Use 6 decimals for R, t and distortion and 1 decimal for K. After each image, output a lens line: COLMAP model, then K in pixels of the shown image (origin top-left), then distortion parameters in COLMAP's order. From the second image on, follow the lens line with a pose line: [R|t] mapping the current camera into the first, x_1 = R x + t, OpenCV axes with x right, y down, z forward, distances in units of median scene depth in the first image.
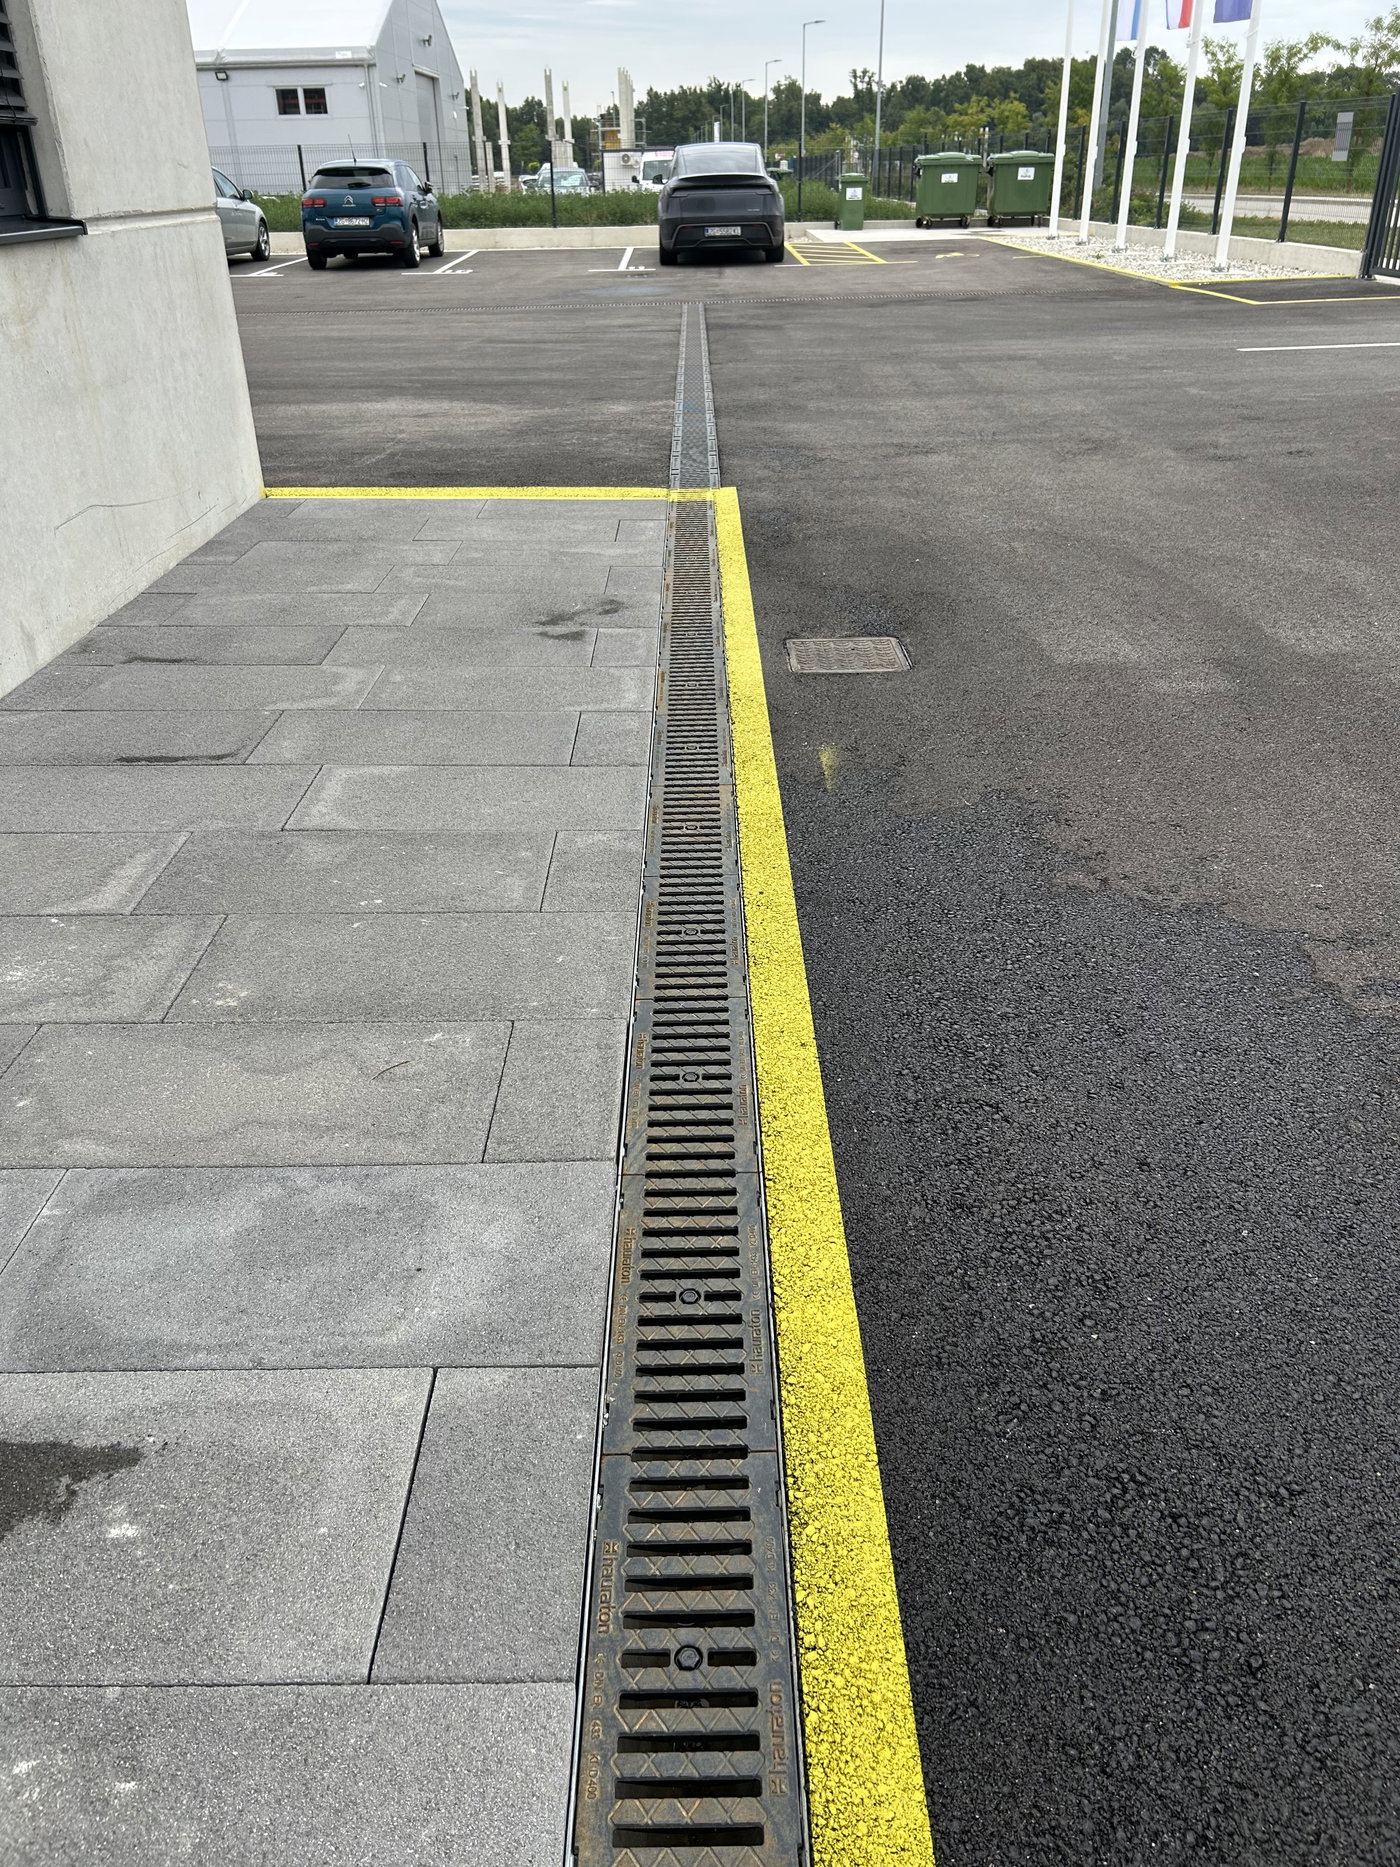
lens RADIAL K [[1418.7, 0, 695.3], [0, 1418.7, 910.8], [0, 0, 1]] dist [0.072647, -0.066031]
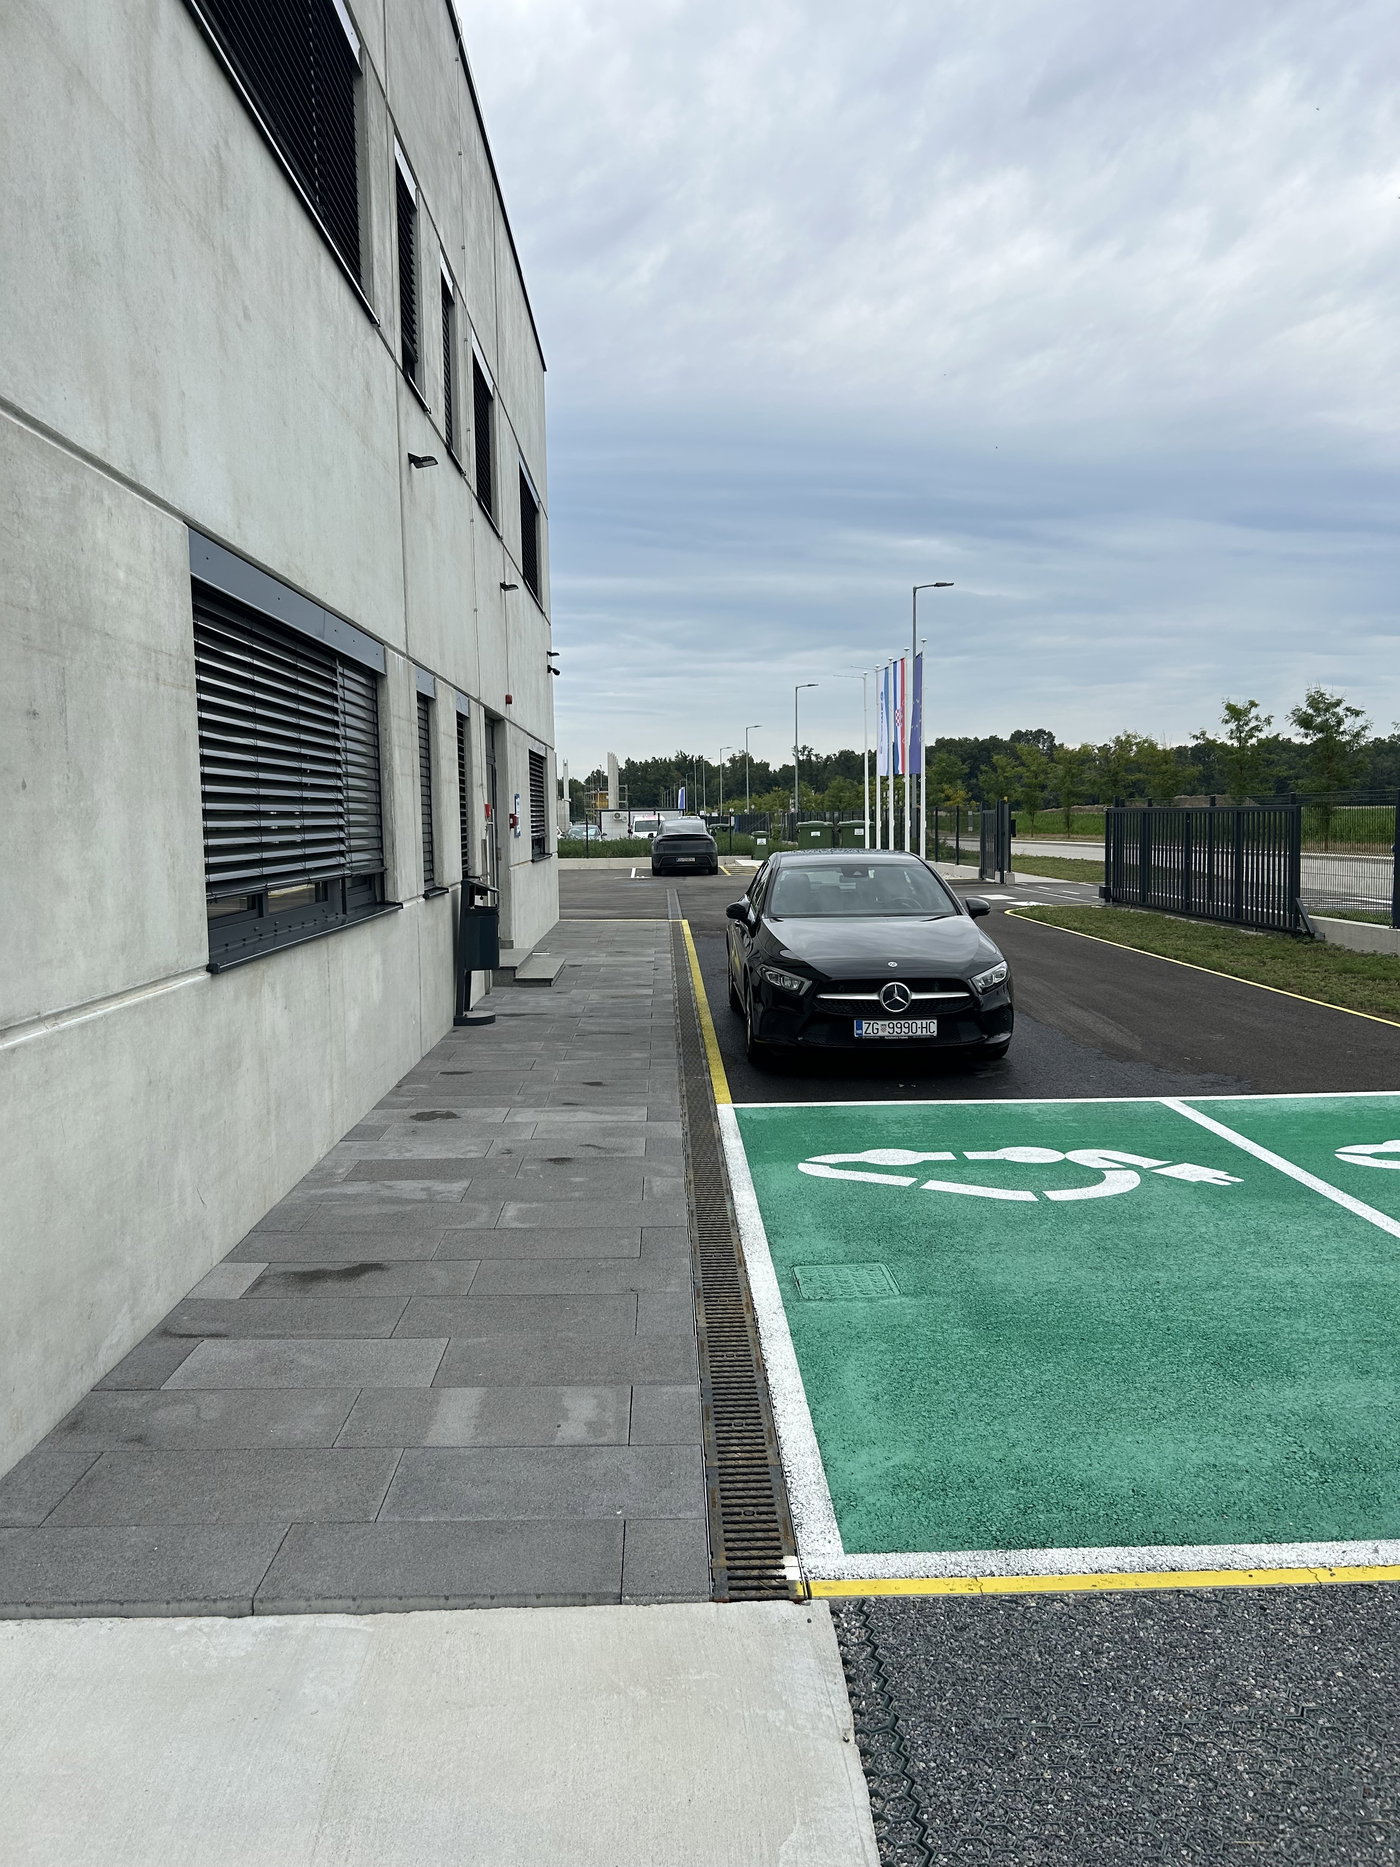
lens RADIAL K [[1418.7, 0, 695.3], [0, 1418.7, 910.8], [0, 0, 1]] dist [0.072647, -0.066031]
pose [[0.999763, 0.000505, 0.021786, -0.001590], [0.008193, 0.917678, -0.397241, 0.057263], [-0.020194, 0.397326, 0.917455, -0.118949]]
